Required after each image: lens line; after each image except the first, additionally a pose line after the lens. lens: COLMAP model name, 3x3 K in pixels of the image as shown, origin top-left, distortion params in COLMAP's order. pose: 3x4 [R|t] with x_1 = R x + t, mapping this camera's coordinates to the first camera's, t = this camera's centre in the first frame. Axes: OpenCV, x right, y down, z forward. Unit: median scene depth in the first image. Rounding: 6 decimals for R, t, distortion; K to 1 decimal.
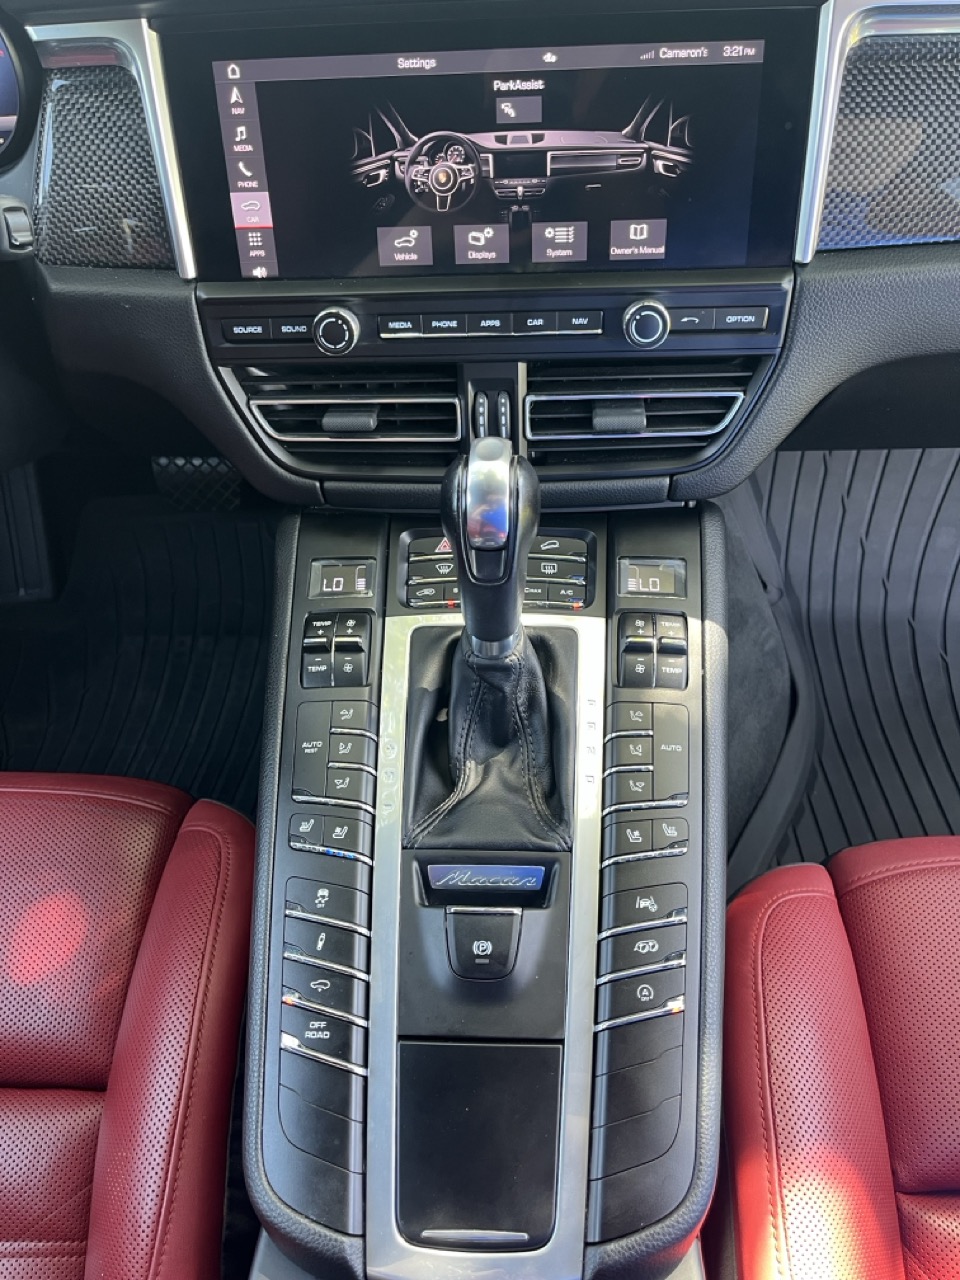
lens RADIAL K [[987.8, 0, 480.0], [0, 987.8, 640.0], [0, 0, 1]] dist [0.018999, -0.002474]
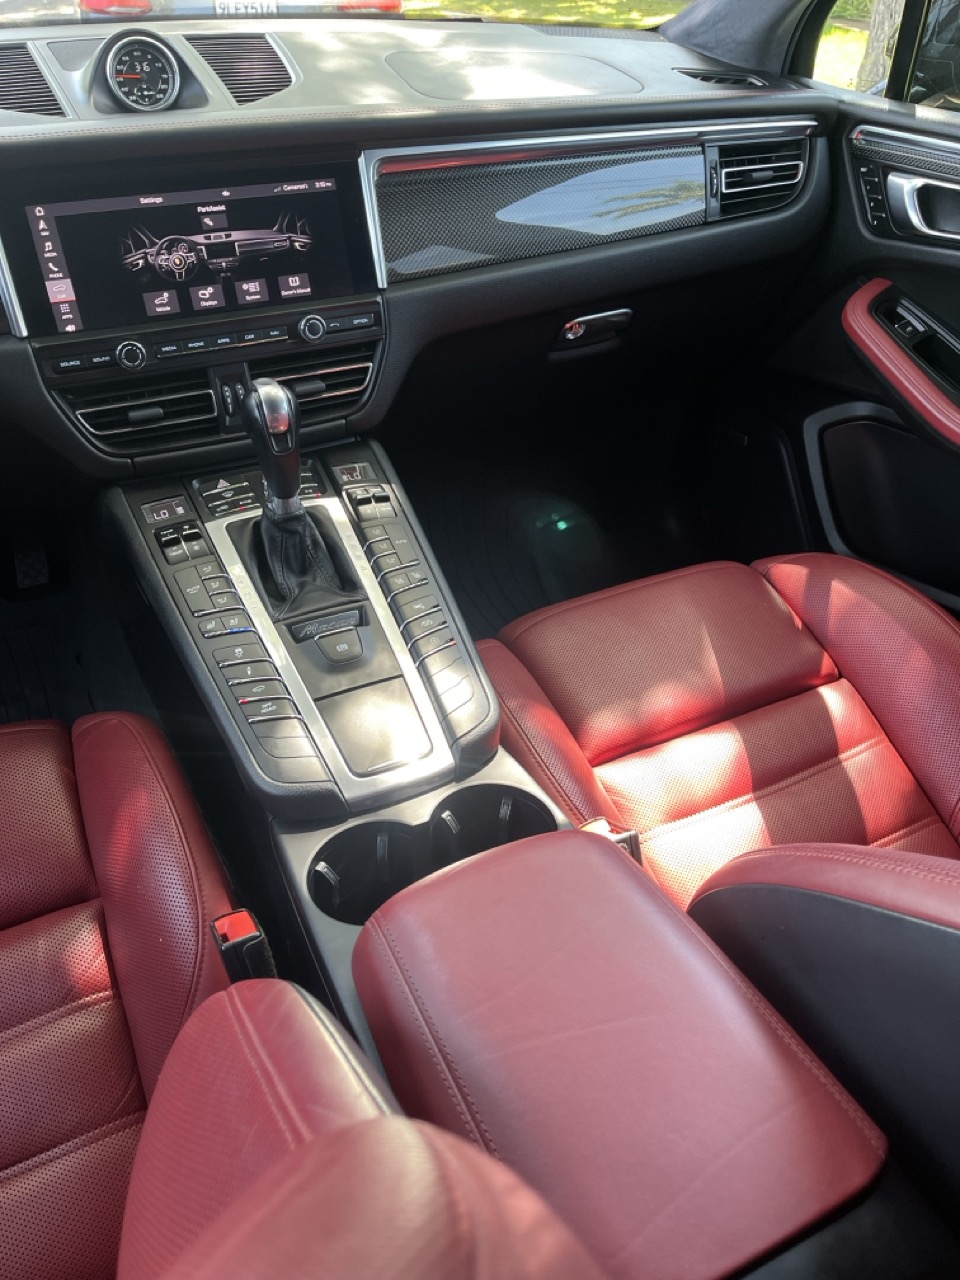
lens RADIAL K [[956.5, 0, 480.0], [0, 956.5, 640.0], [0, 0, 1]] dist [0.042069, -0.050565]
pose [[0.874886, -0.242258, 0.419387, -0.436723], [0.316413, 0.941474, -0.116232, 0.513375], [-0.366684, 0.234390, 0.900336, -0.547764]]
